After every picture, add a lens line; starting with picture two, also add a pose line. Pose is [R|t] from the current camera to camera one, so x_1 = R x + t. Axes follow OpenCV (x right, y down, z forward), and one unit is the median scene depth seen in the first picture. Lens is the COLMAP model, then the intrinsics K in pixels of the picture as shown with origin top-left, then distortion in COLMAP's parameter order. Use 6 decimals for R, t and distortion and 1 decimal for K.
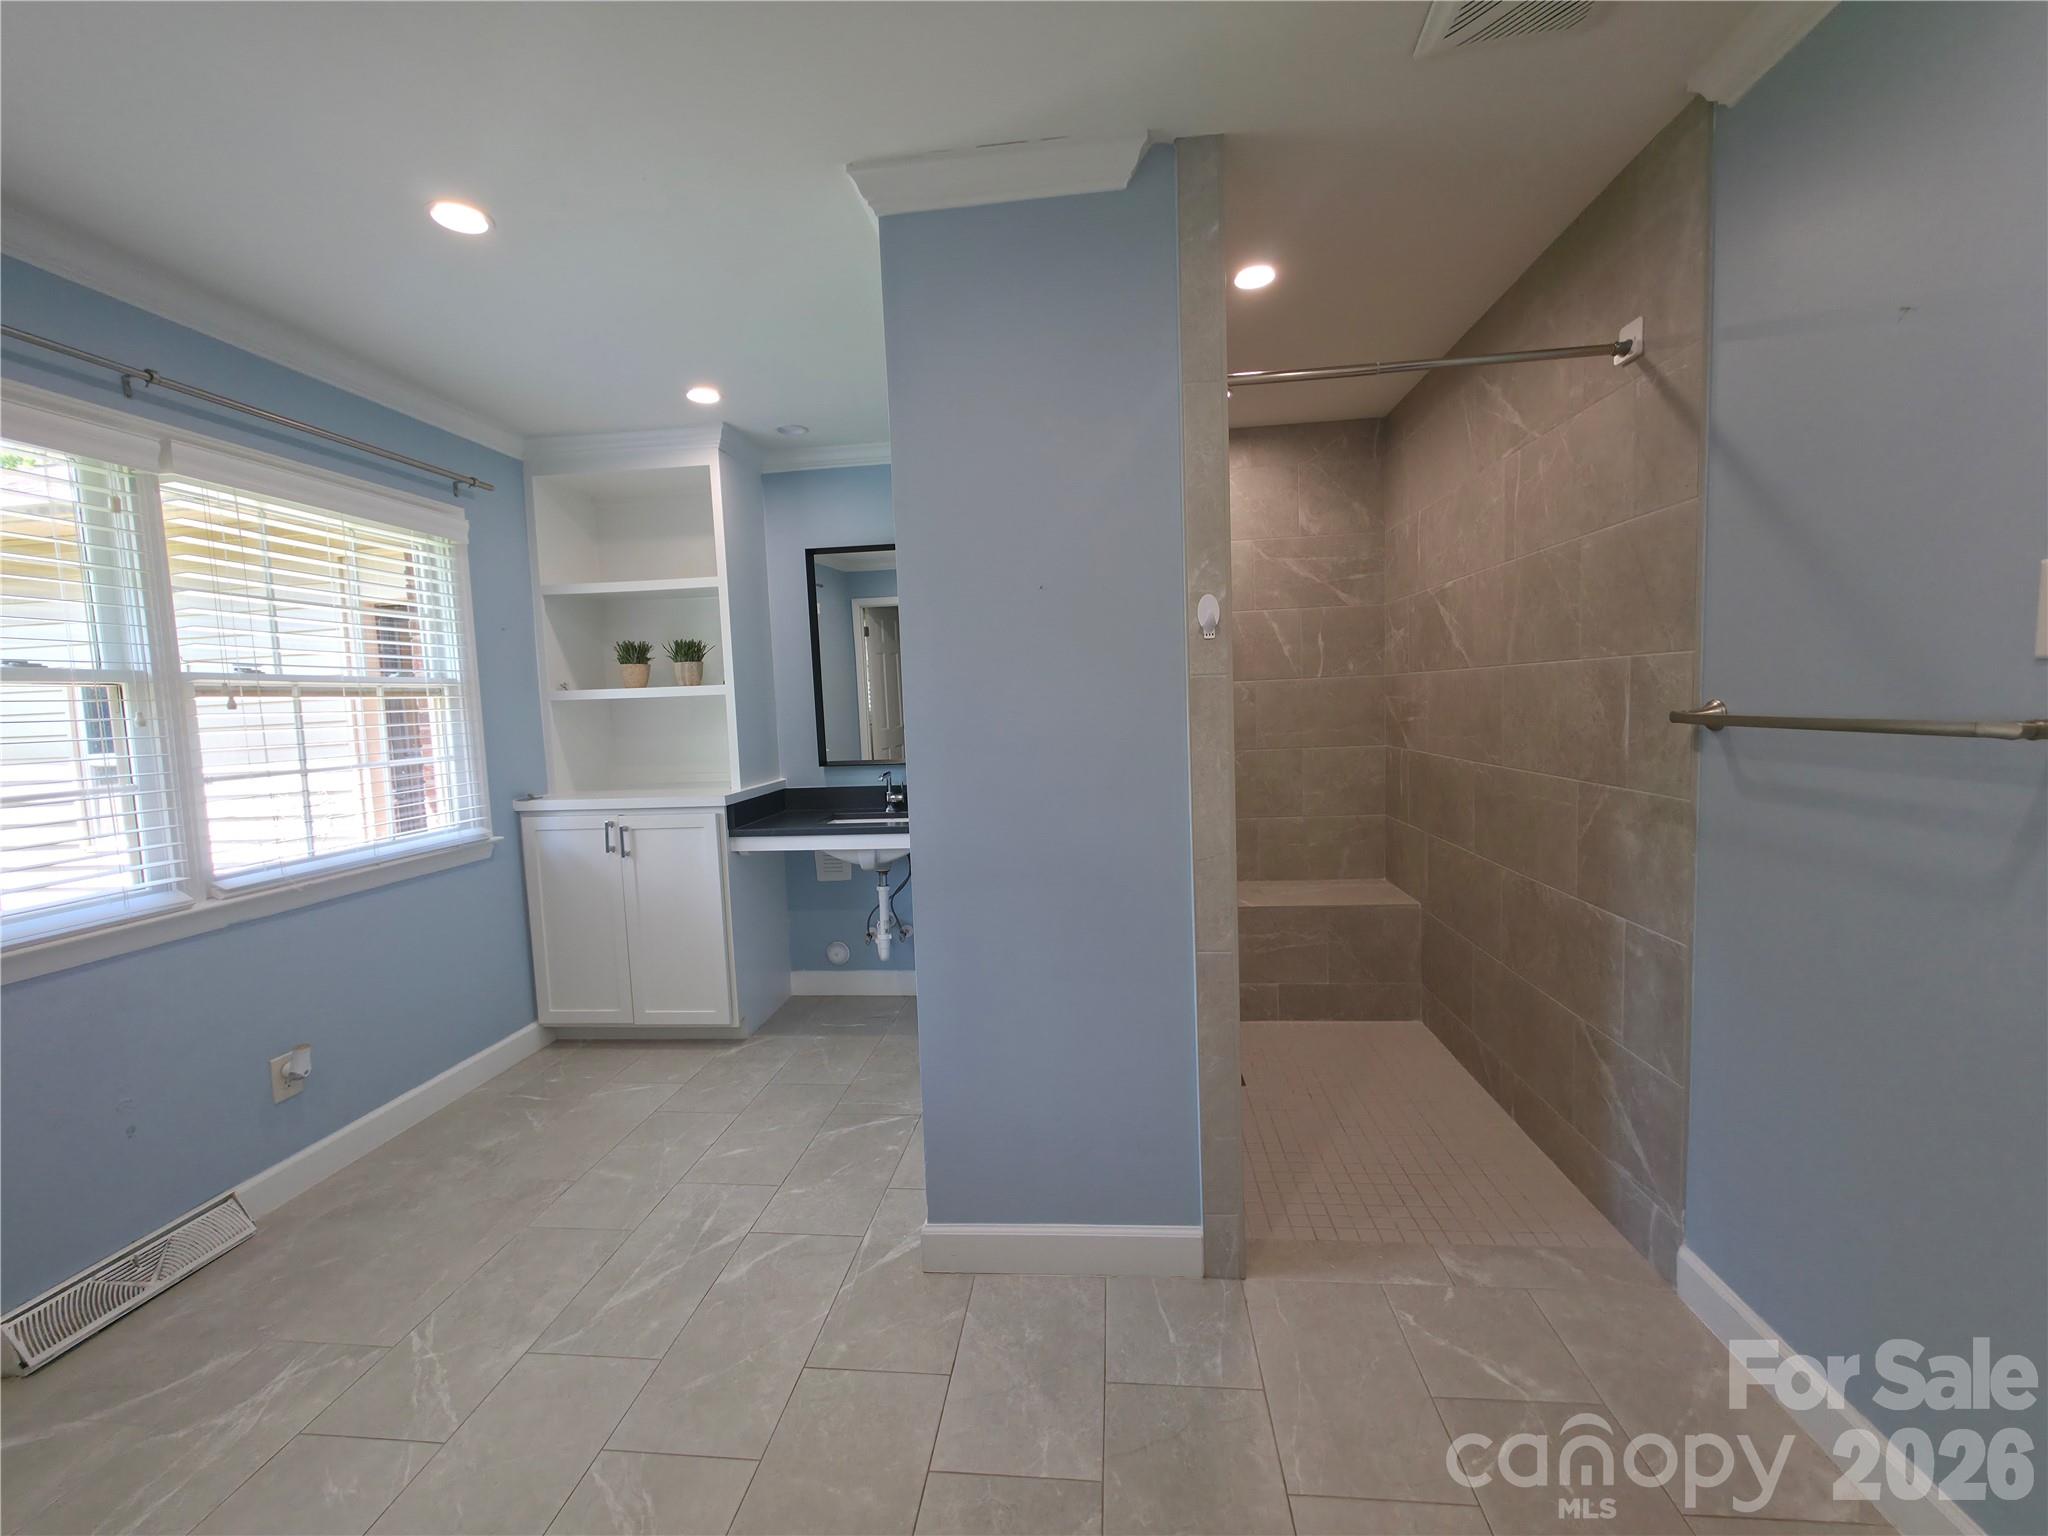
lens RADIAL K [[821.9, 0, 1025.5], [0, 821.9, 765.7], [0, 0, 1]] dist [0.006674, -0.000963]
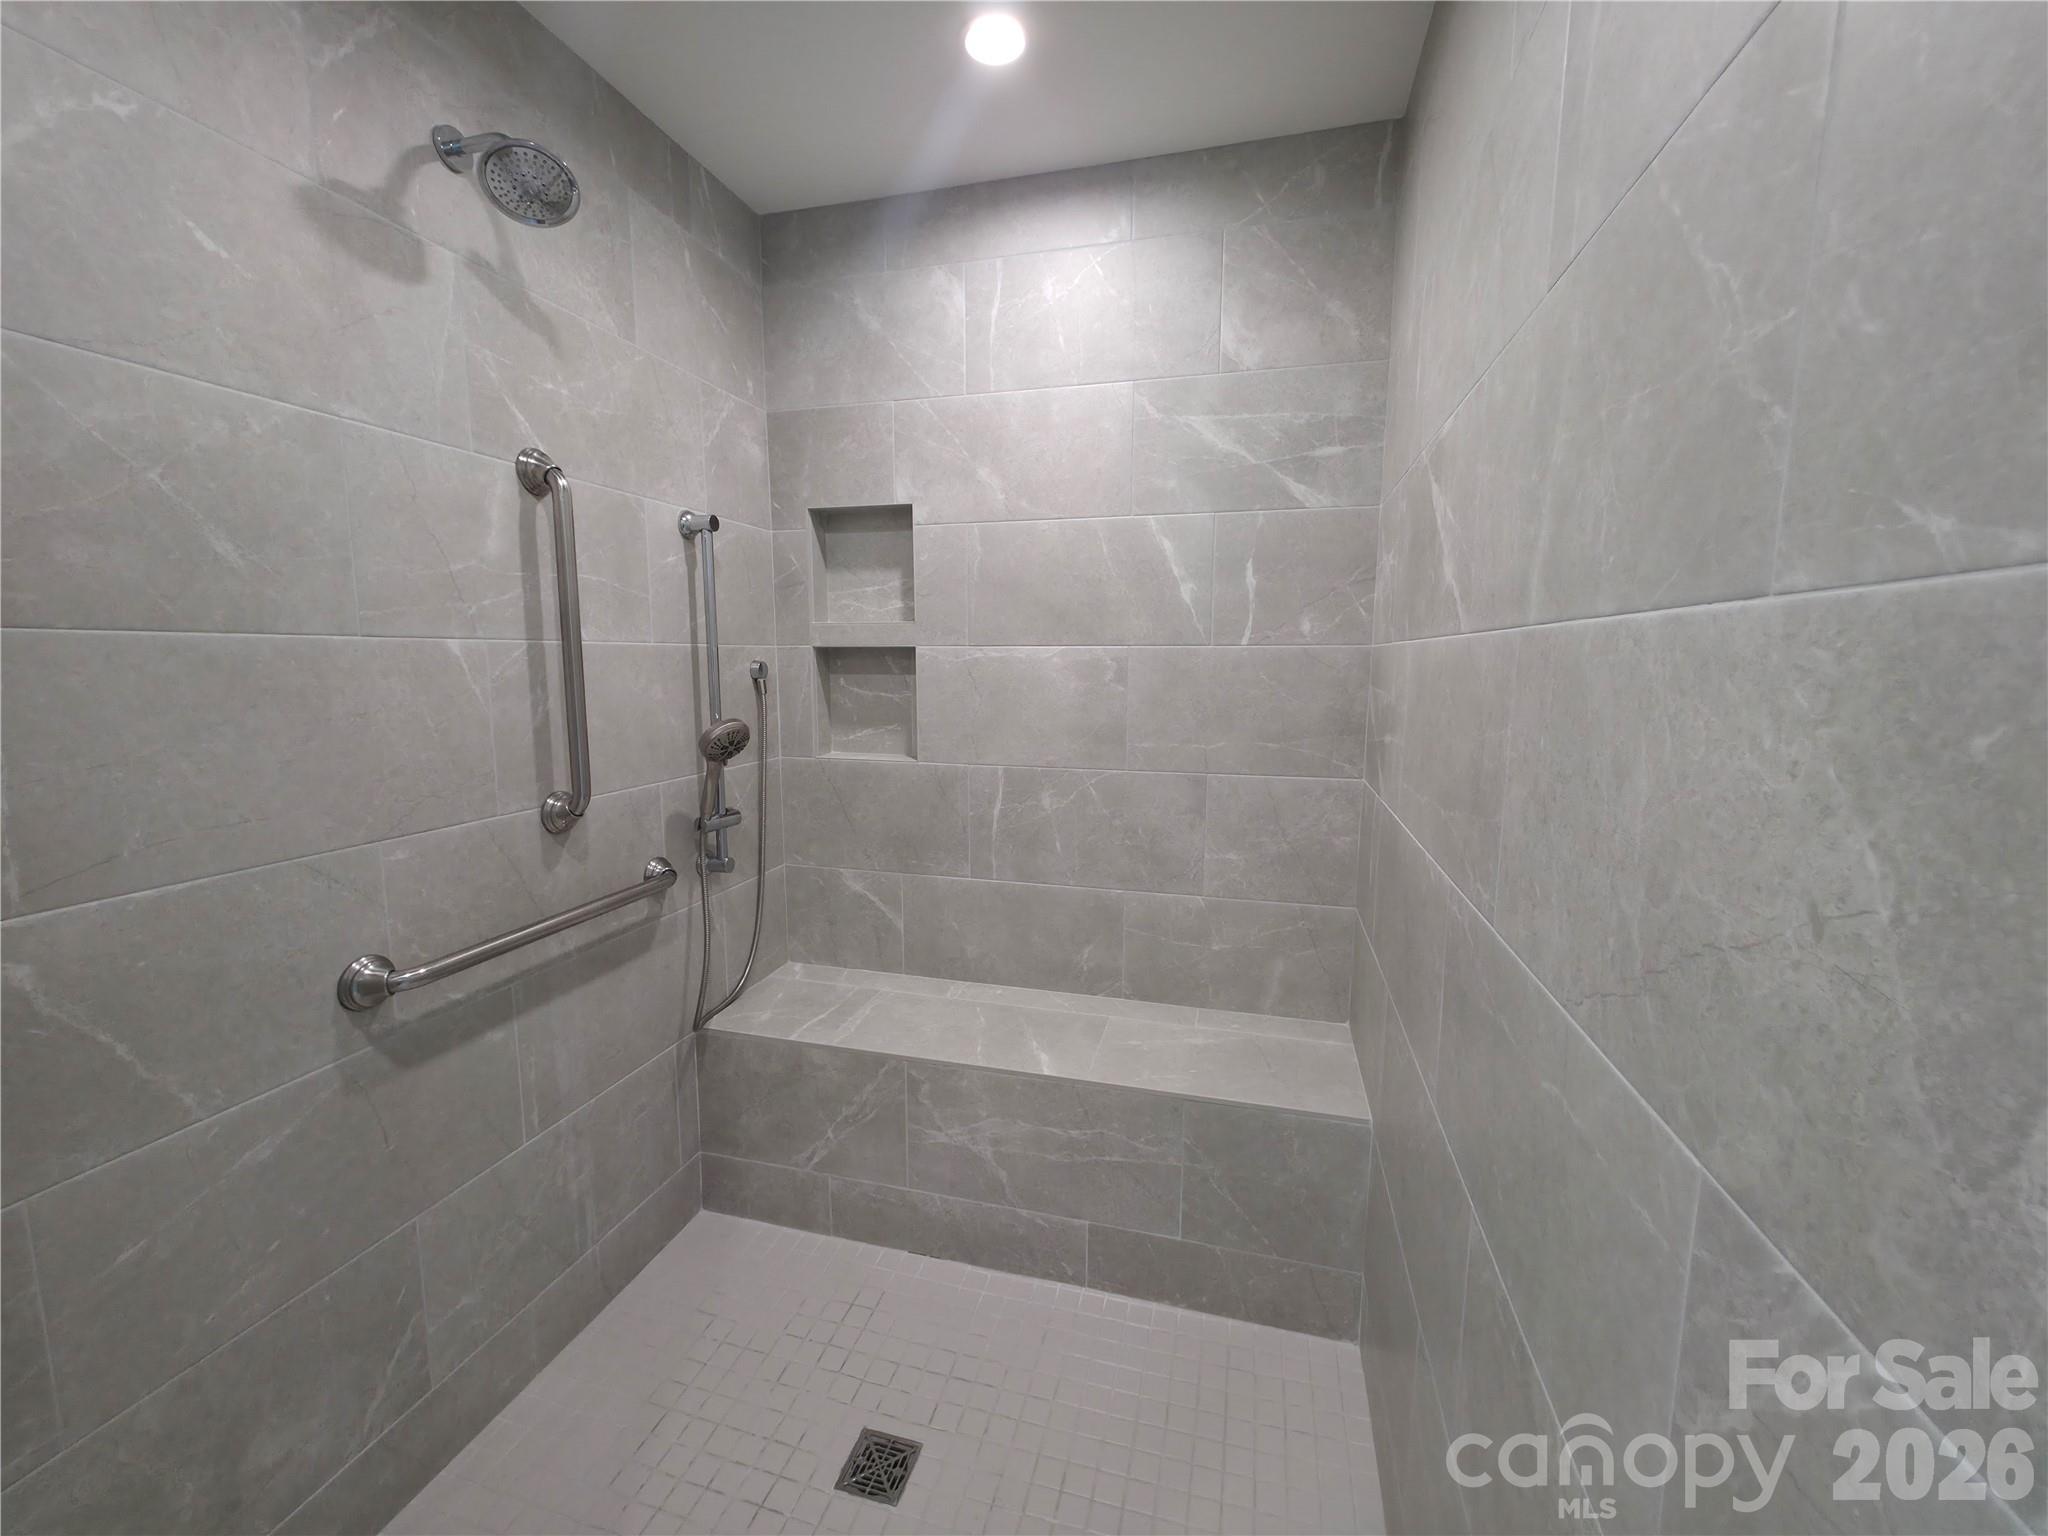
lens RADIAL K [[821.9, 0, 1025.8], [0, 821.9, 764.0], [0, 0, 1]] dist [0.006674, -0.000963]
pose [[0.985479, 0.063806, -0.157352, 0.310011], [-0.055616, 0.996885, 0.055919, -0.052724], [0.160430, -0.046355, 0.985958, 0.452242]]
